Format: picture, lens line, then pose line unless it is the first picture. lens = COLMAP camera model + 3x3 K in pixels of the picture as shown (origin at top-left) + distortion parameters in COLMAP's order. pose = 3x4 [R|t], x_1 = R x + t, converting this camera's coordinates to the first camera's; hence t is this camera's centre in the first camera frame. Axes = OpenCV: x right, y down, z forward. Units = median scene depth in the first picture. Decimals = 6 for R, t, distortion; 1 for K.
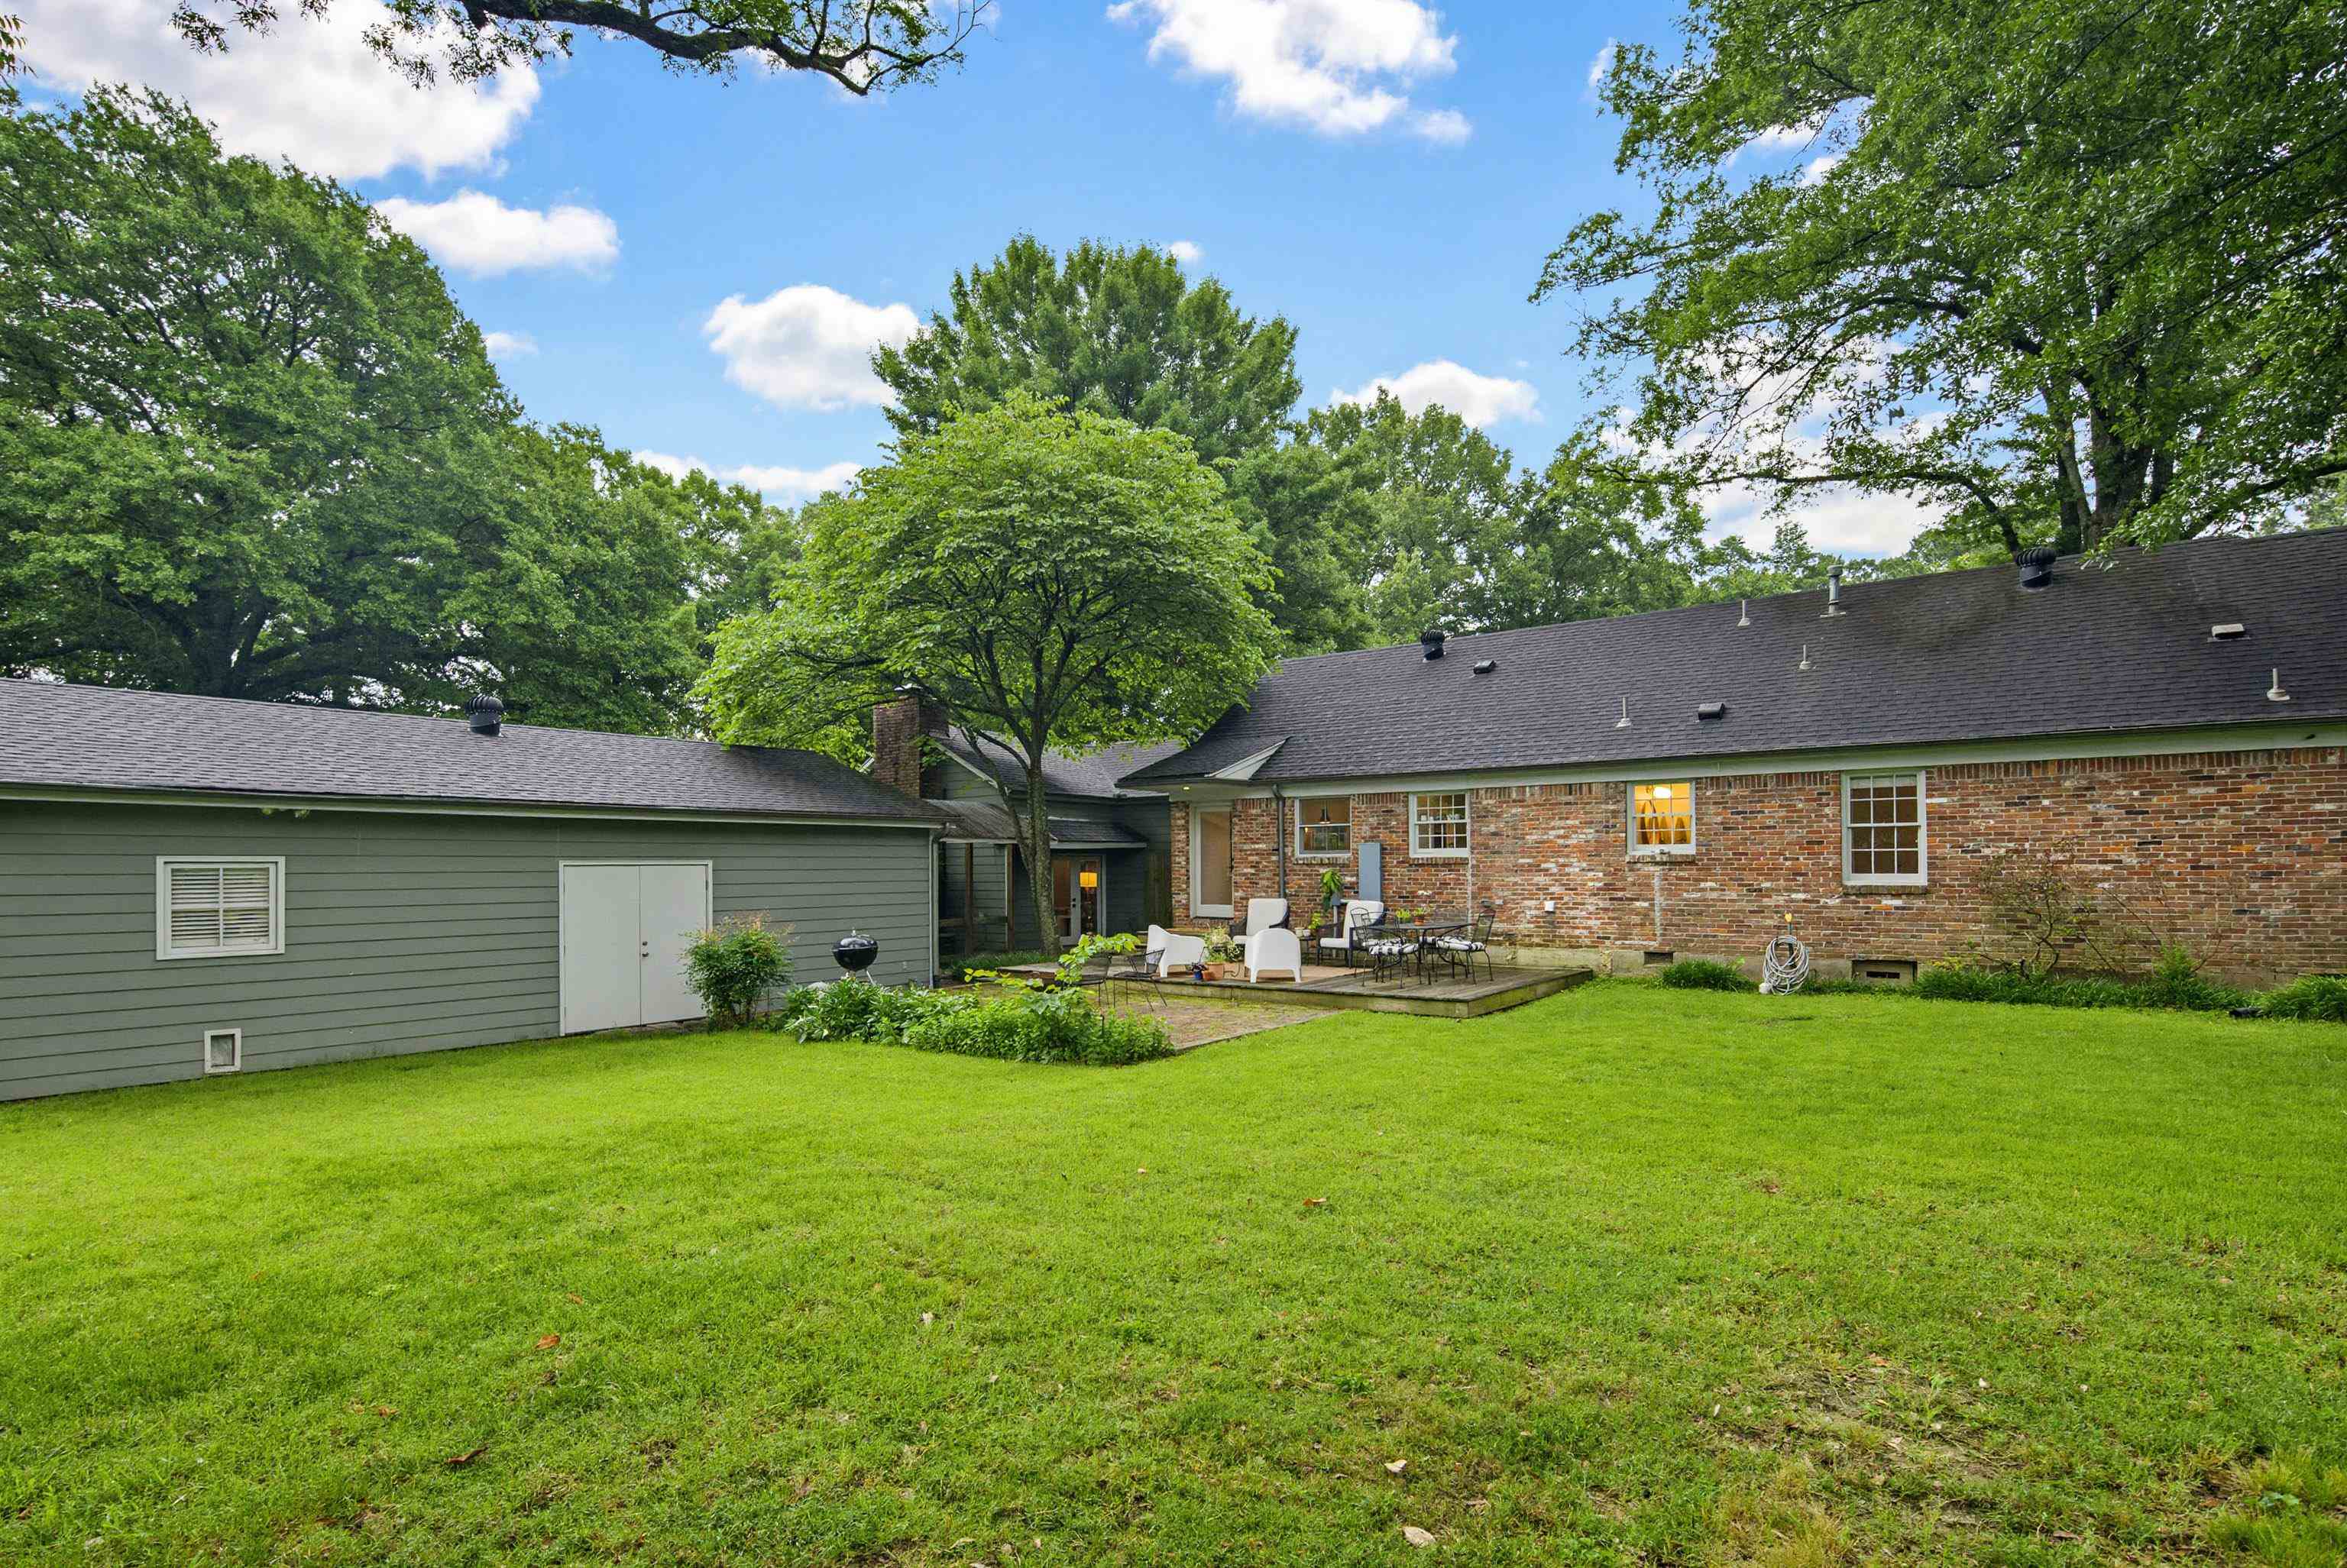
lens RADIAL K [[1172.0, 0, 1214.0], [0, 1172.0, 833.4], [0, 0, 1]] dist [0.002833, -0.001870]
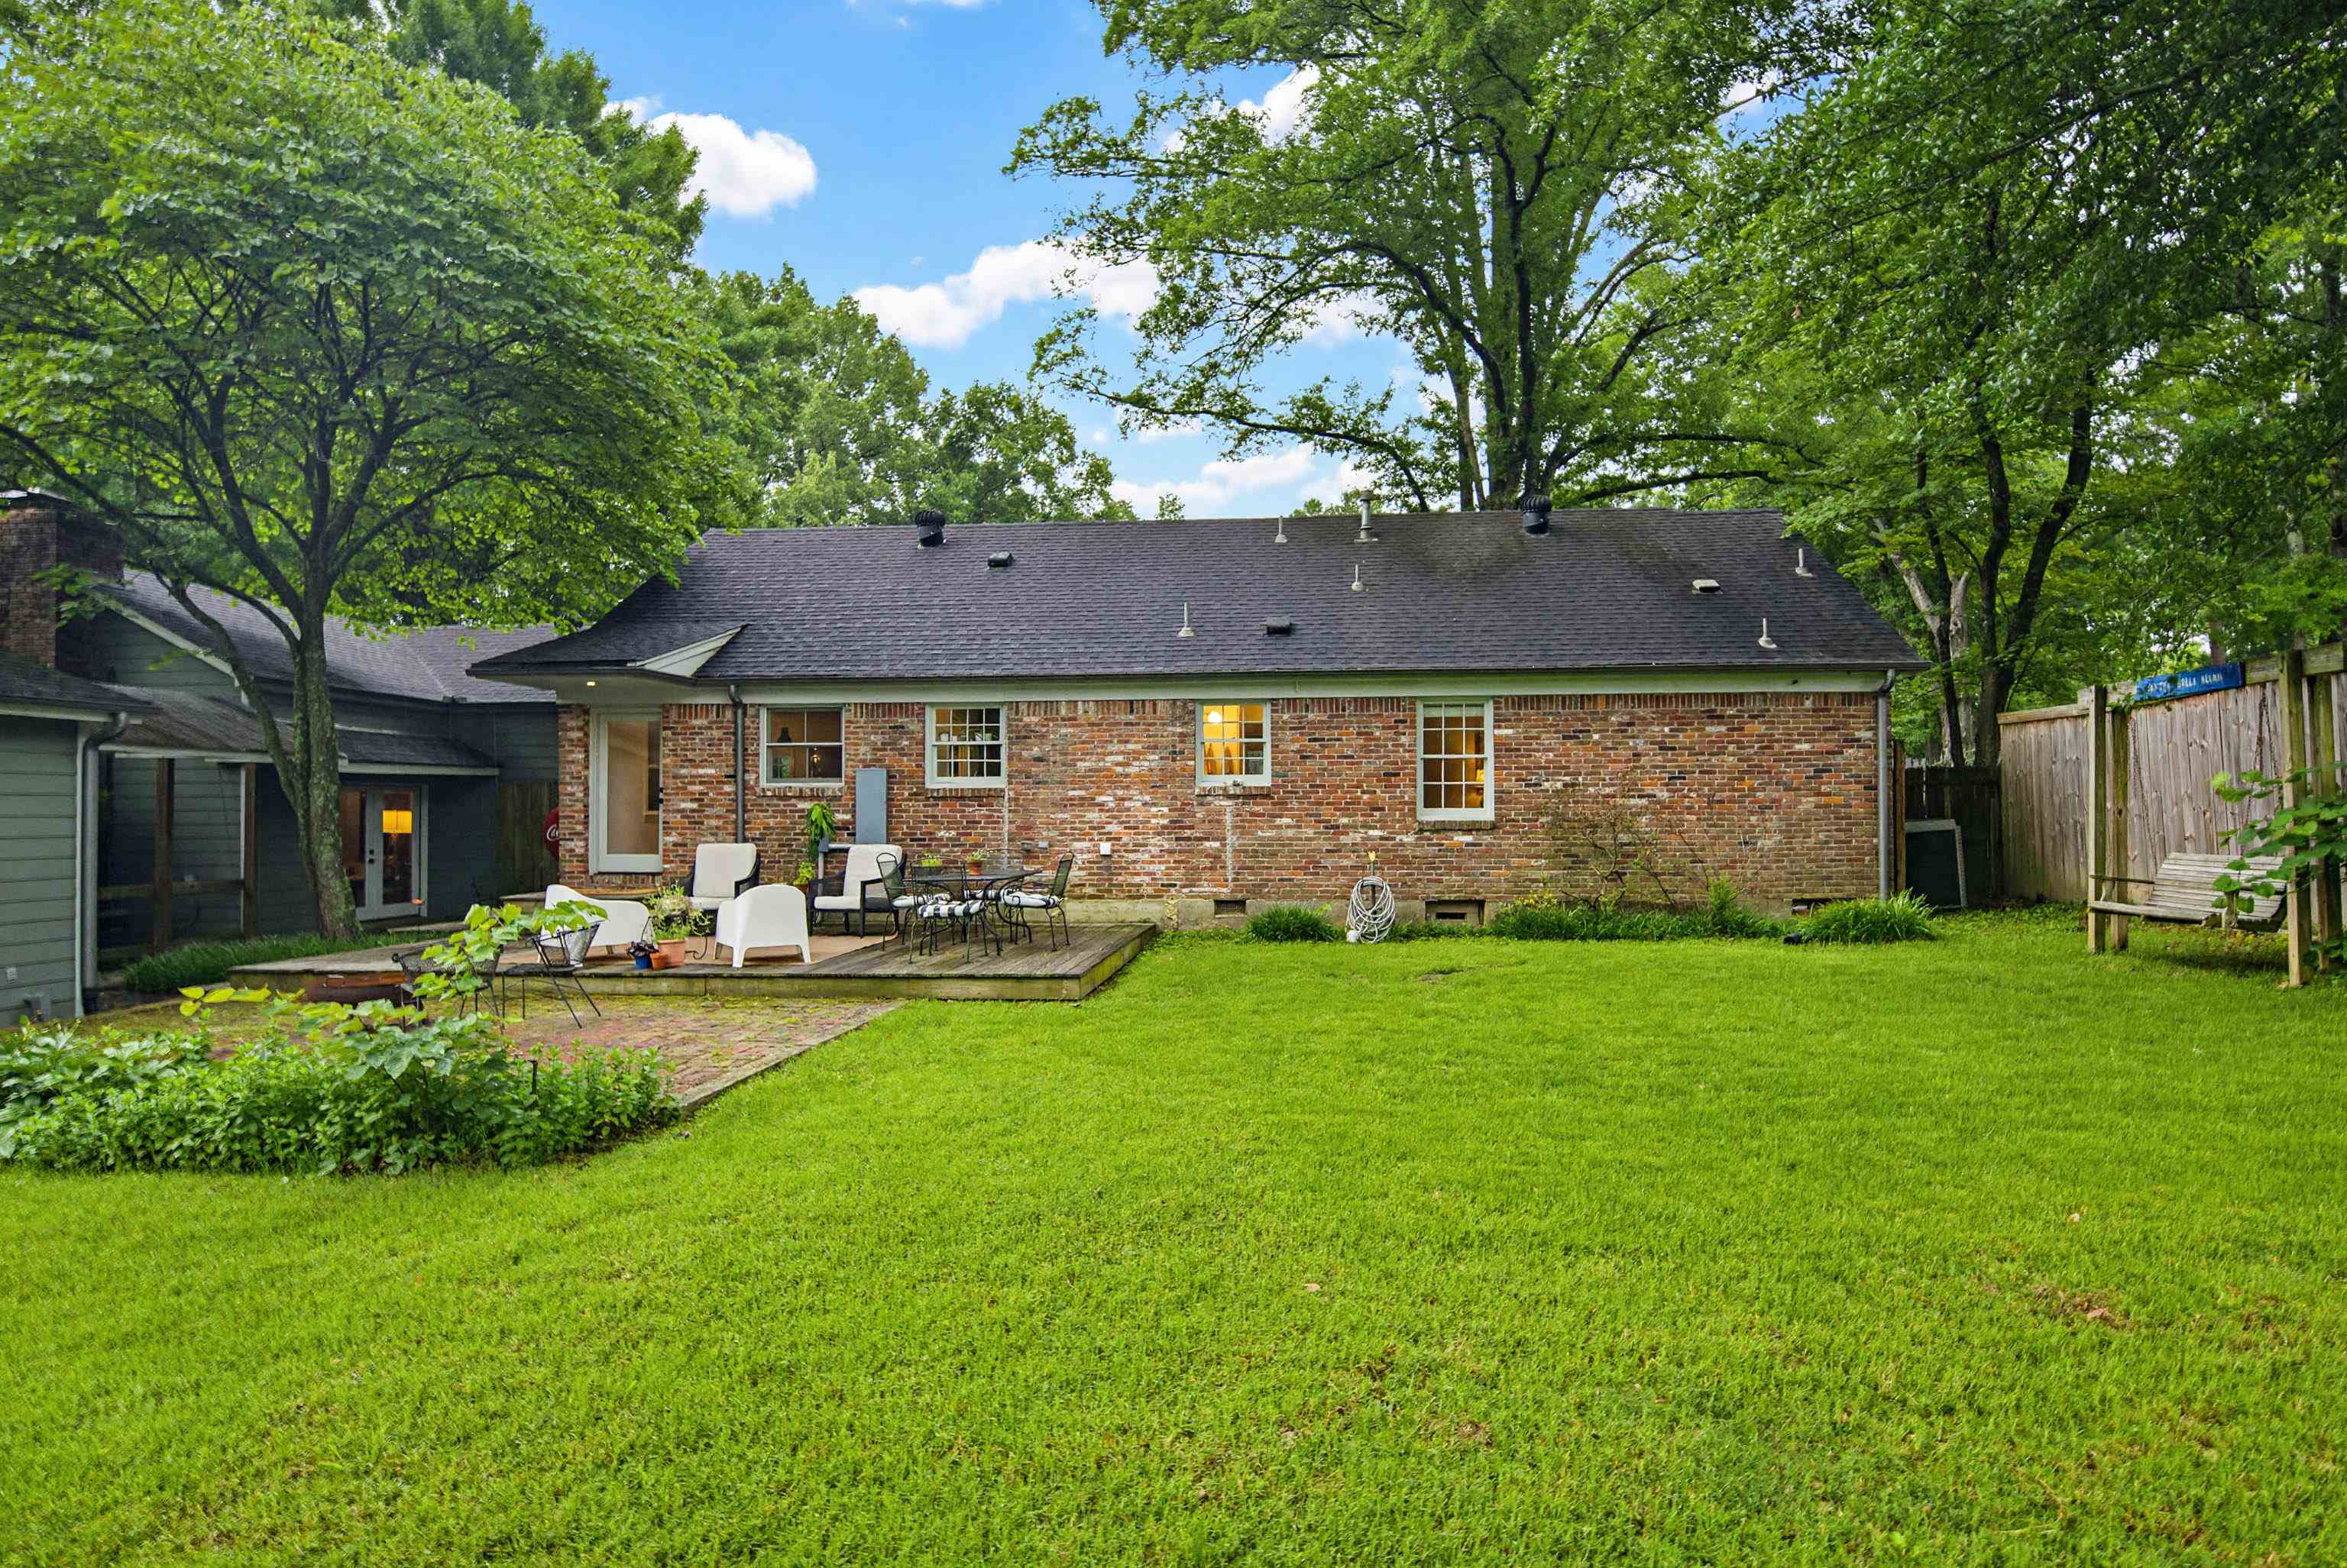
lens RADIAL K [[1131.1, 0, 1179.5], [0, 1131.1, 792.0], [0, 0, 1]] dist [0.000598, 0.000031]
pose [[0.859989, 0.013789, 0.510126, -0.073380], [-0.014962, 0.999886, -0.001803, 0.023550], [-0.510093, -0.006082, 0.860098, 0.297489]]
